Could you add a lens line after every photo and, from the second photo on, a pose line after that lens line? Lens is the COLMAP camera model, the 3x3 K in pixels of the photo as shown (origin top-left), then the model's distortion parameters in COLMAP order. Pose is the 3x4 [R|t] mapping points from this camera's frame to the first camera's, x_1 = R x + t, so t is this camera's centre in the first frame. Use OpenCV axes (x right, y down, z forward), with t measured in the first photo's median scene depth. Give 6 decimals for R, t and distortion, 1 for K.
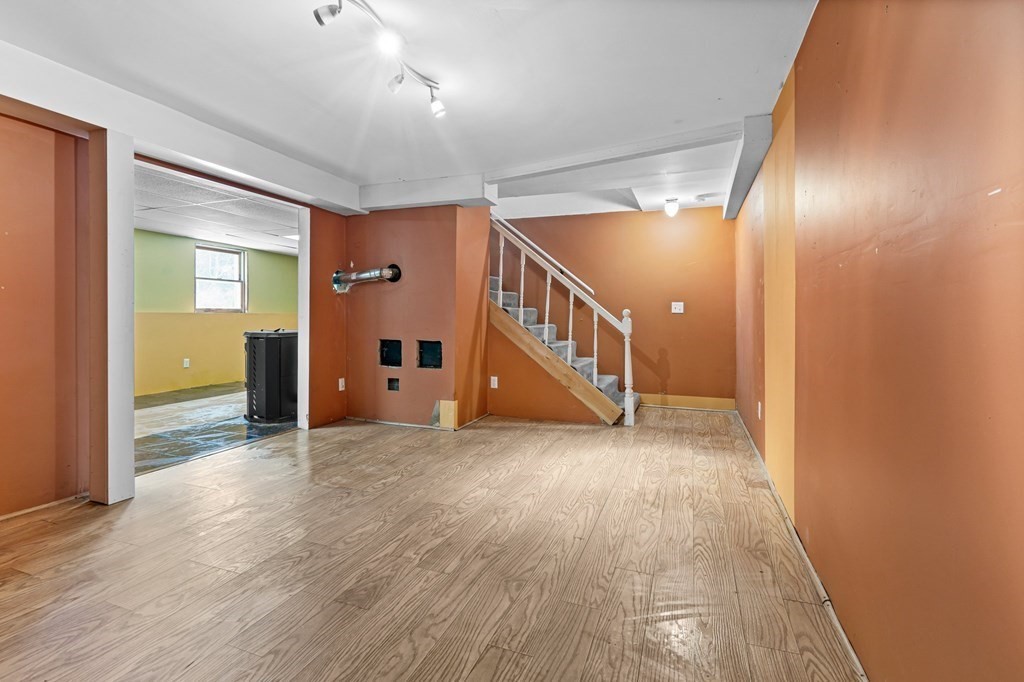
lens RADIAL K [[471.9, 0, 514.1], [0, 471.9, 320.4], [0, 0, 1]] dist [-0.000306, 0.000782]
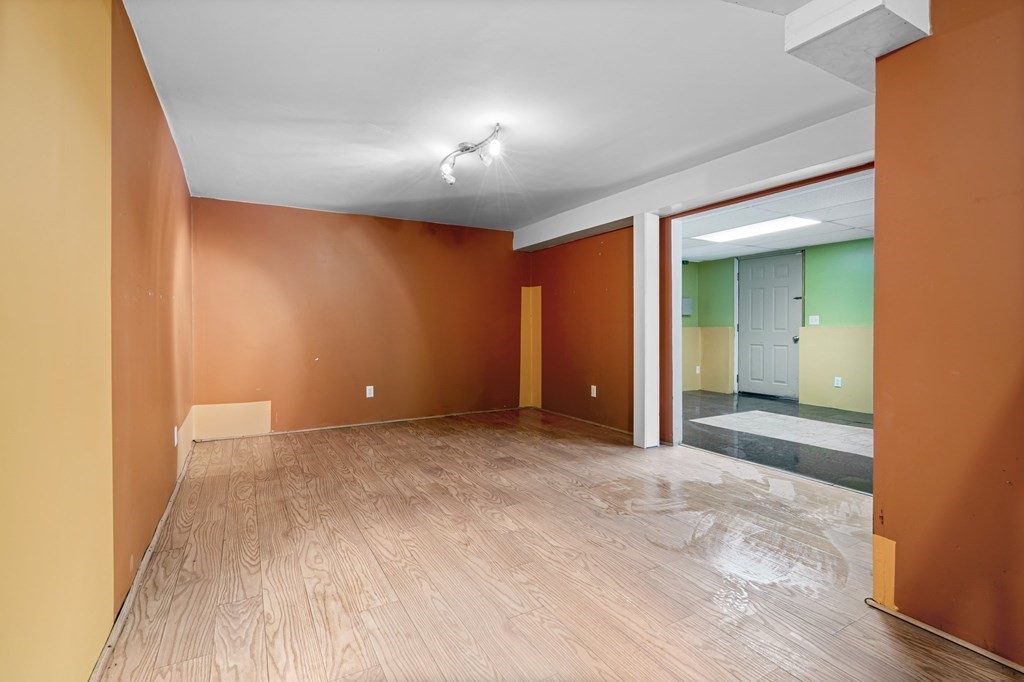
lens RADIAL K [[481.7, 0, 507.7], [0, 481.7, 333.8], [0, 0, 1]] dist [-0.000903, -0.000134]
pose [[-0.651733, 0.003821, -0.758439, 0.670891], [-0.008668, 0.999884, 0.012486, -0.012349], [0.758399, 0.014712, -0.651624, 1.701093]]
